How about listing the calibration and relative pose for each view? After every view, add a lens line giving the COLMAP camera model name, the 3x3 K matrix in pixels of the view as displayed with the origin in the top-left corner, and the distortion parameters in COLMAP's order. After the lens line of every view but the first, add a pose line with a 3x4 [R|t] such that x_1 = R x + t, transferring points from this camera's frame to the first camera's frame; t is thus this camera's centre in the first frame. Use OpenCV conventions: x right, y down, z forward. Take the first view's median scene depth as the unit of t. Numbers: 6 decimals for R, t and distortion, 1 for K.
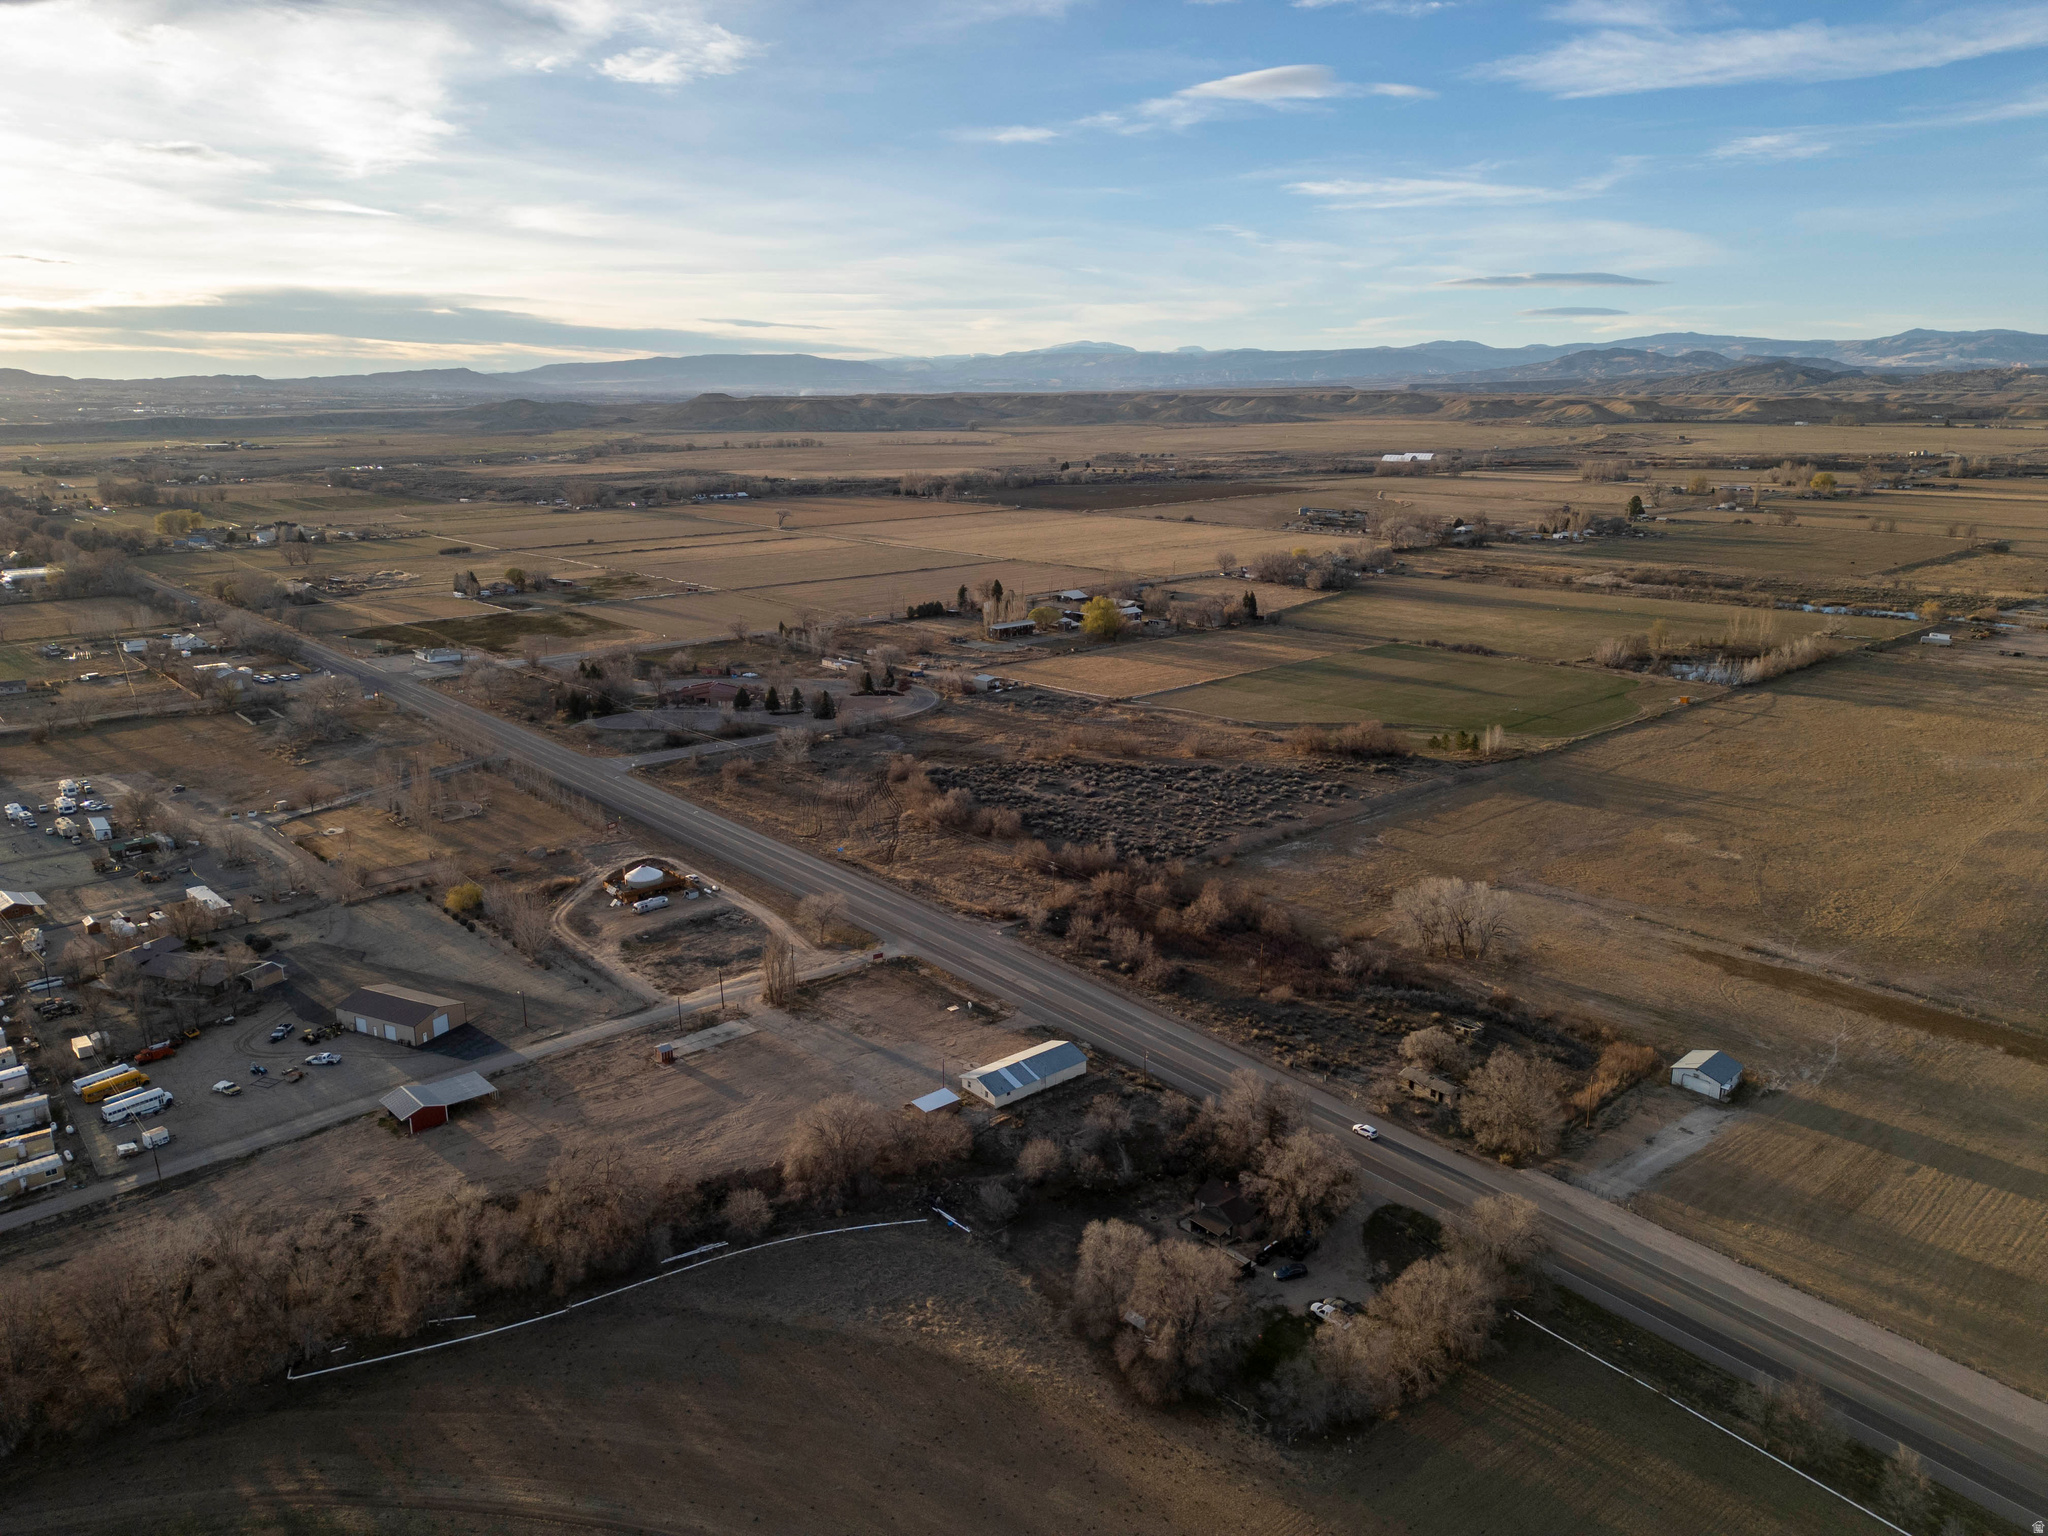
lens RADIAL K [[1431.8, 0, 1034.6], [0, 1431.8, 771.1], [0, 0, 1]] dist [0.074629, -0.069026]
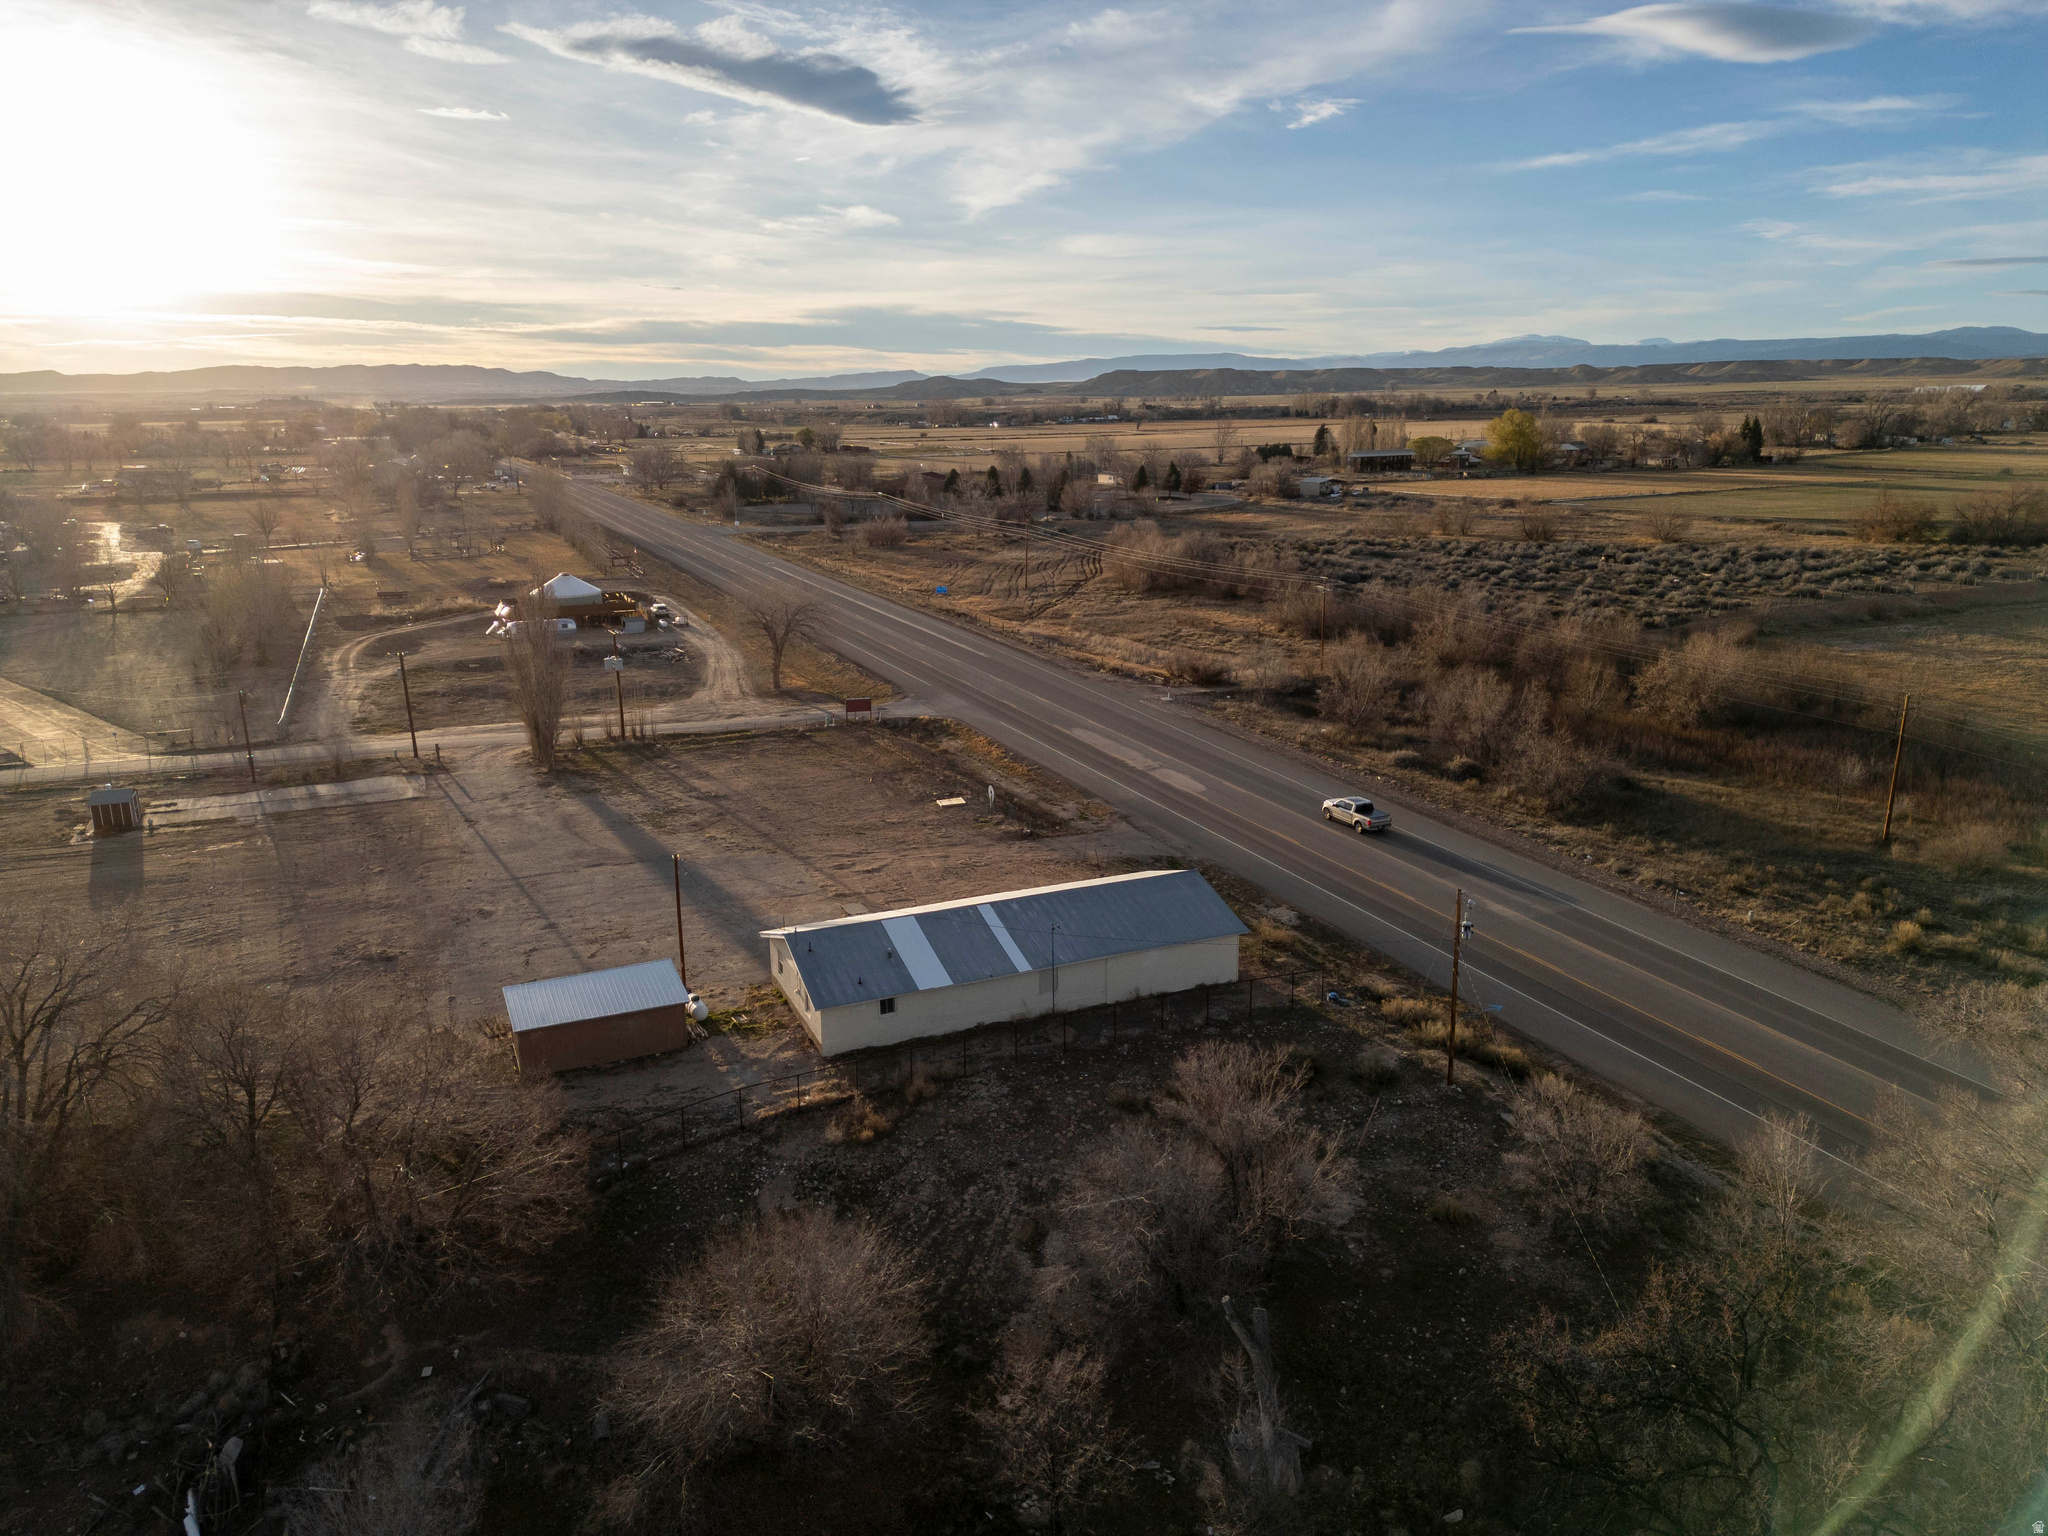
lens RADIAL K [[1431.8, 0, 1029.7], [0, 1431.8, 768.8], [0, 0, 1]] dist [0.074629, -0.069026]
pose [[0.958848, 0.067273, -0.275836, 0.058781], [-0.068480, 0.997639, 0.005265, 0.142369], [0.275539, 0.013841, 0.961190, 0.604725]]
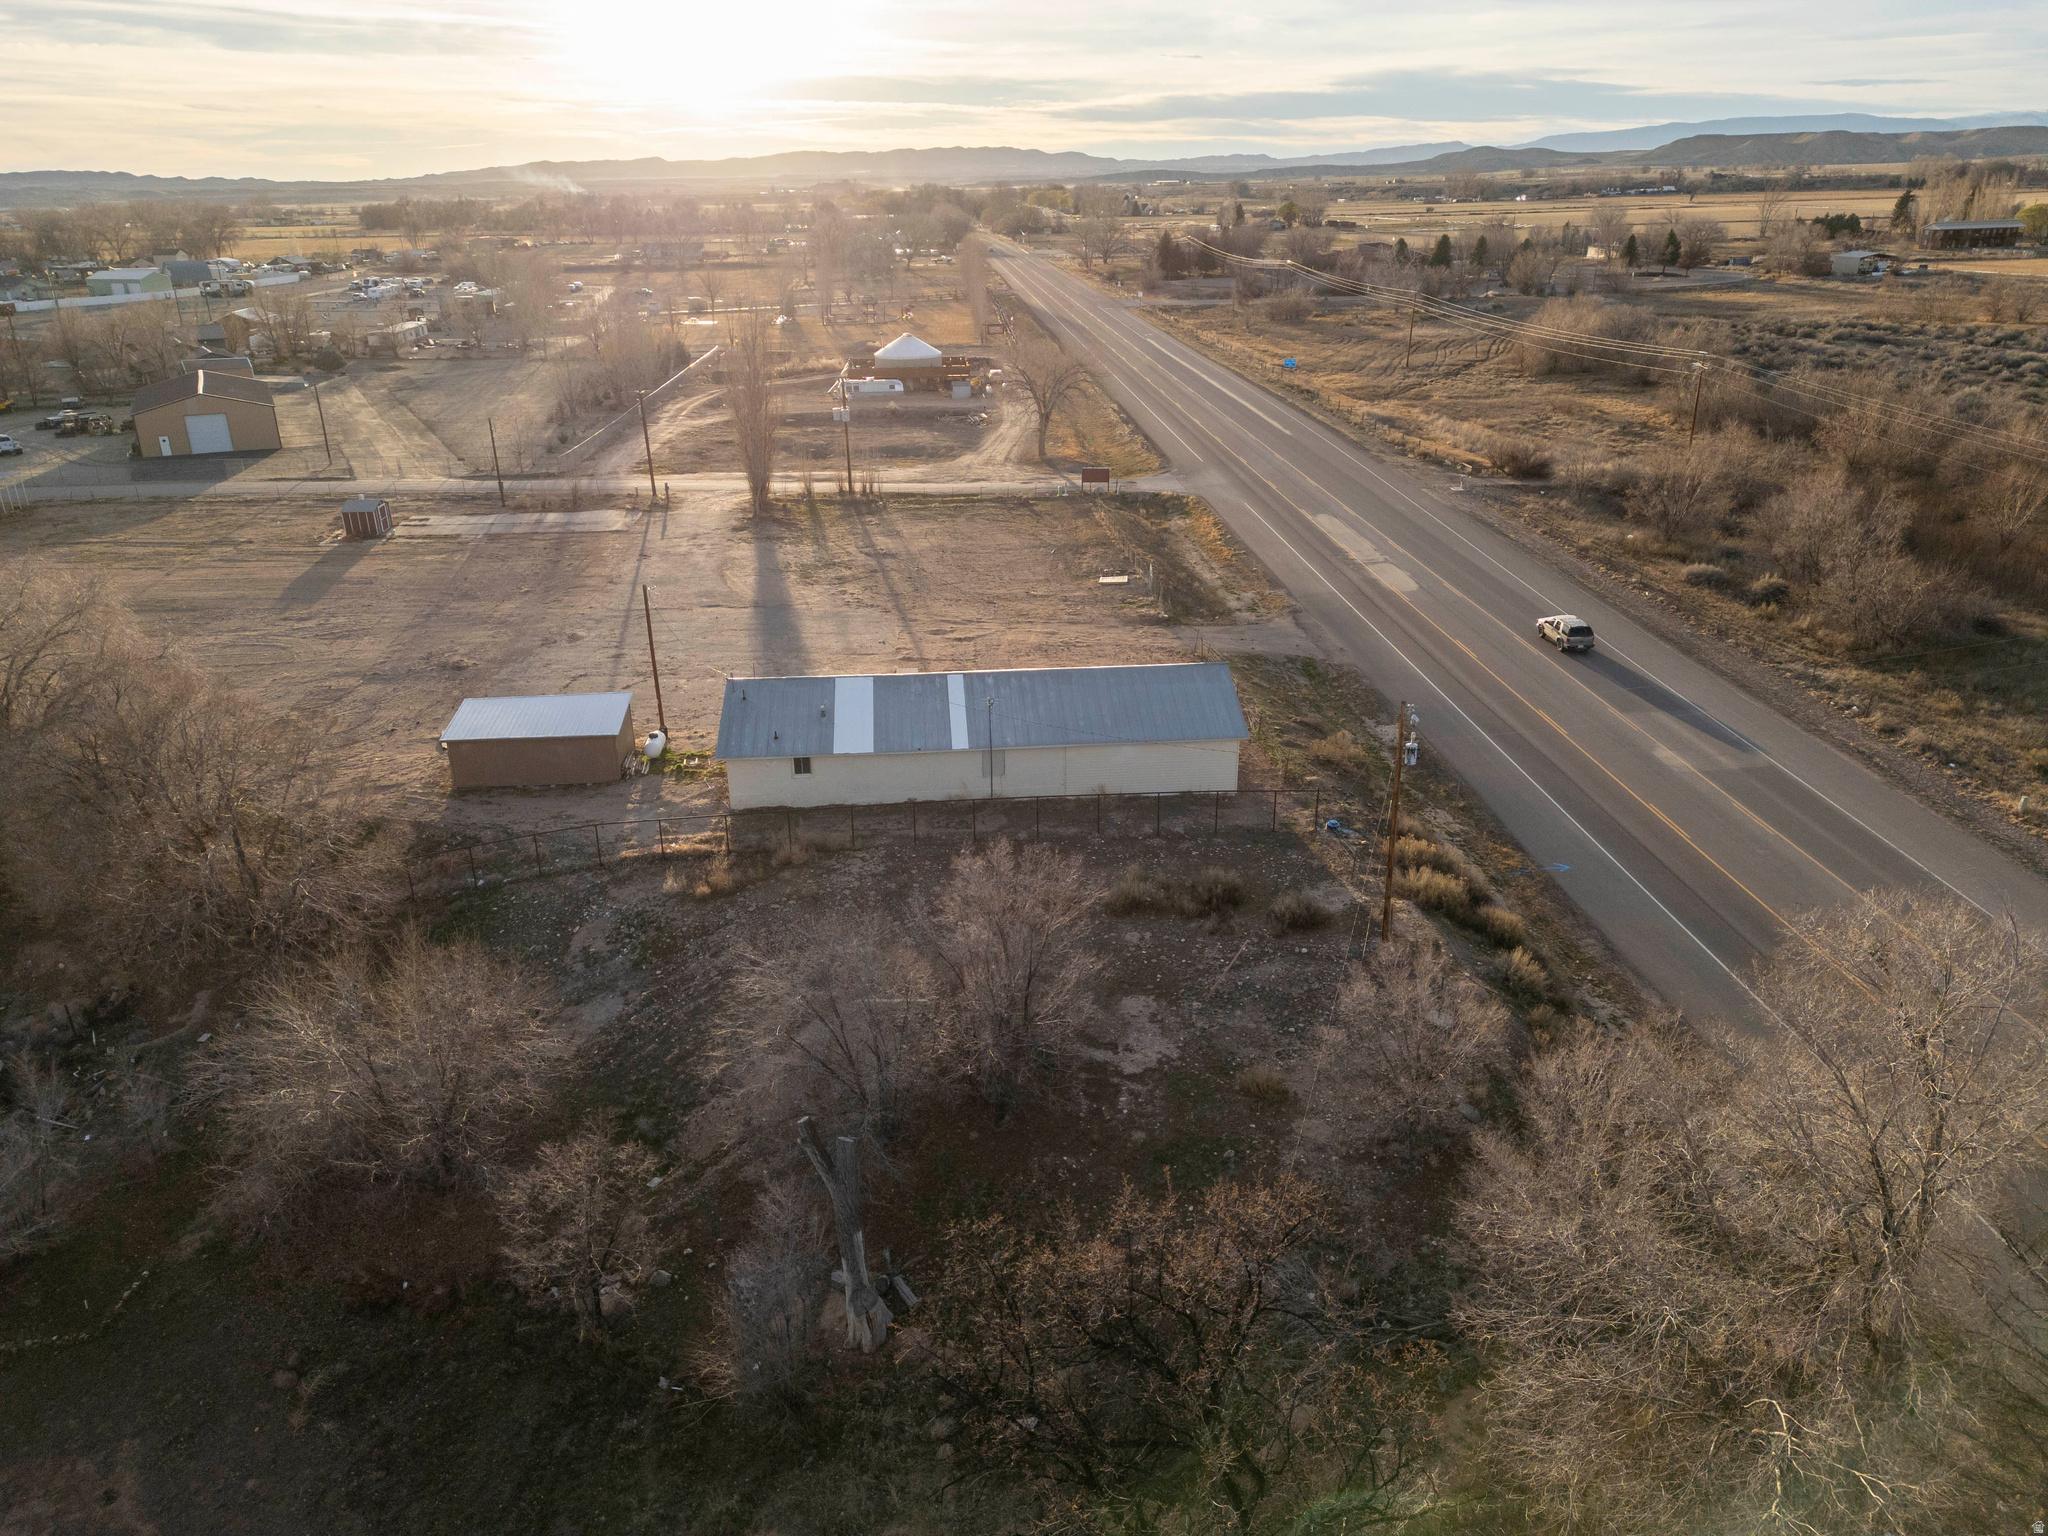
lens RADIAL K [[1431.8, 0, 1028.1], [0, 1431.8, 775.0], [0, 0, 1]] dist [0.074629, -0.069026]
pose [[0.806277, 0.218259, -0.549800, 0.113138], [-0.141966, 0.973674, 0.178336, 0.141806], [0.574250, -0.065735, 0.816037, 0.658780]]
